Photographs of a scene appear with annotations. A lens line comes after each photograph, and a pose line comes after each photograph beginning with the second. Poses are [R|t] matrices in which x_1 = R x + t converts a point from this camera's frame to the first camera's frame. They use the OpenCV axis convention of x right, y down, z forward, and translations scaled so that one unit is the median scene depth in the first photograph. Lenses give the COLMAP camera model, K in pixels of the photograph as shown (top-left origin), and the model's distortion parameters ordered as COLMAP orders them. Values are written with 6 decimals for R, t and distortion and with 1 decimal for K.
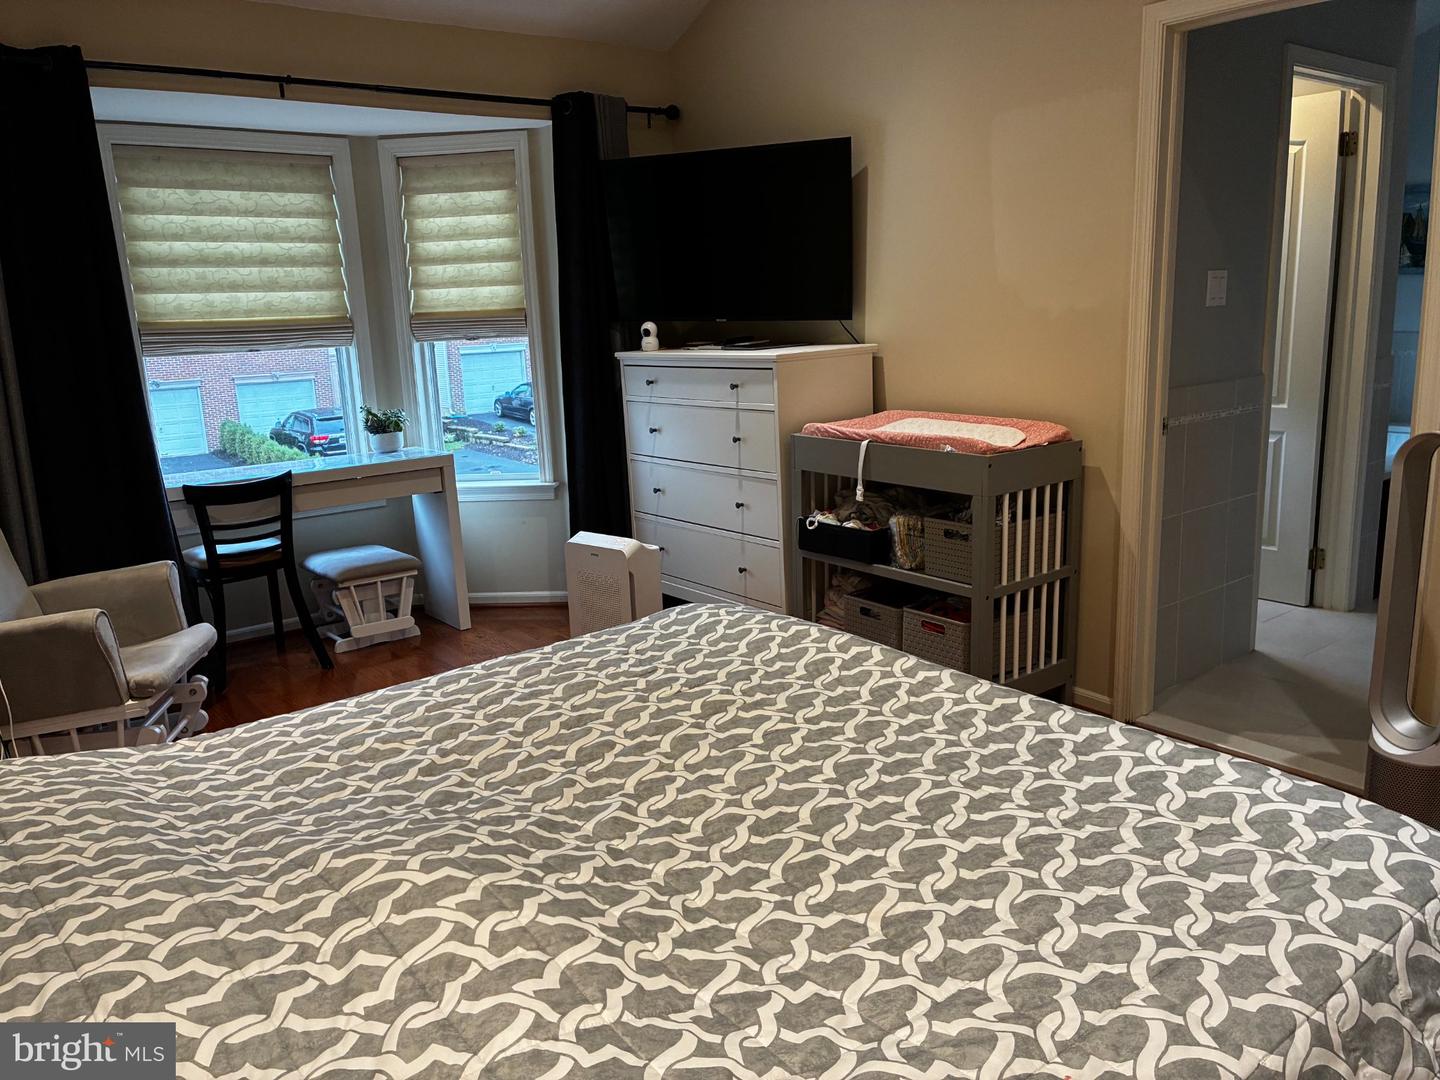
lens RADIAL K [[1084.6, 0, 720.3], [0, 1084.6, 543.2], [0, 0, 1]] dist [0.036500, -0.034962]
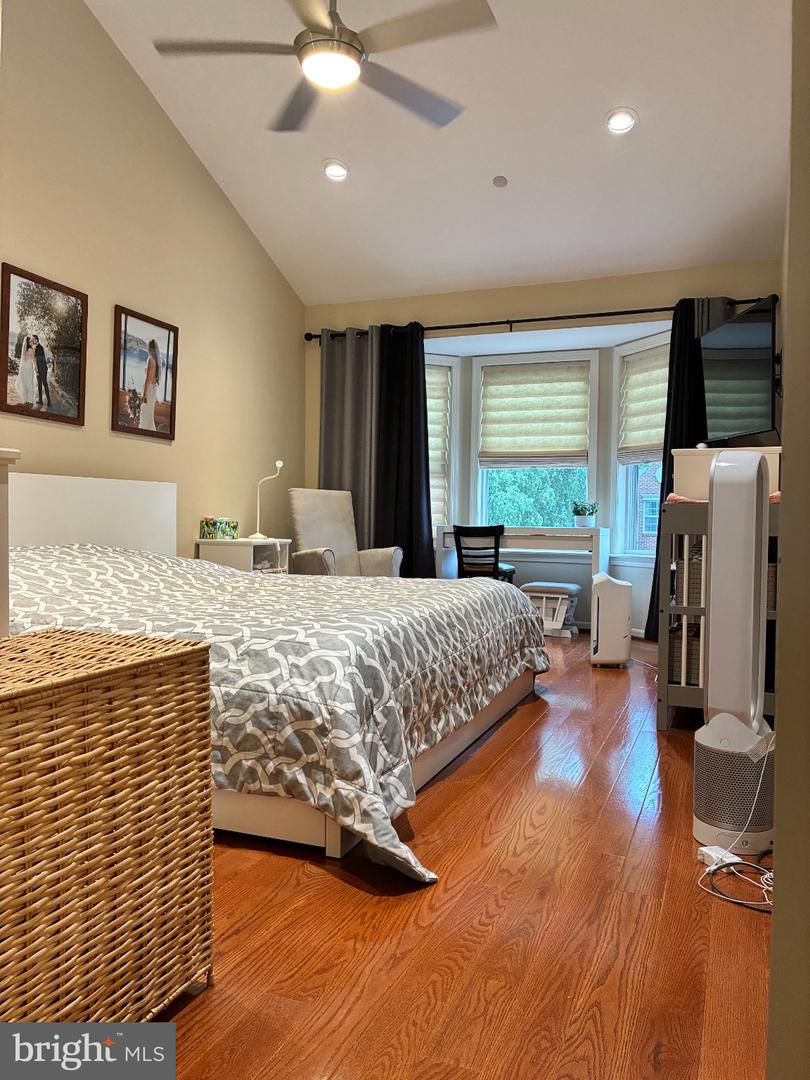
lens RADIAL K [[813.5, 0, 406.2], [0, 813.5, 536.8], [0, 0, 1]] dist [0.036500, -0.034962]
pose [[0.528163, 0.064838, -0.846664, 0.643659], [-0.213785, 0.975116, -0.058688, 0.065902], [0.821791, 0.212001, 0.528882, 0.124684]]
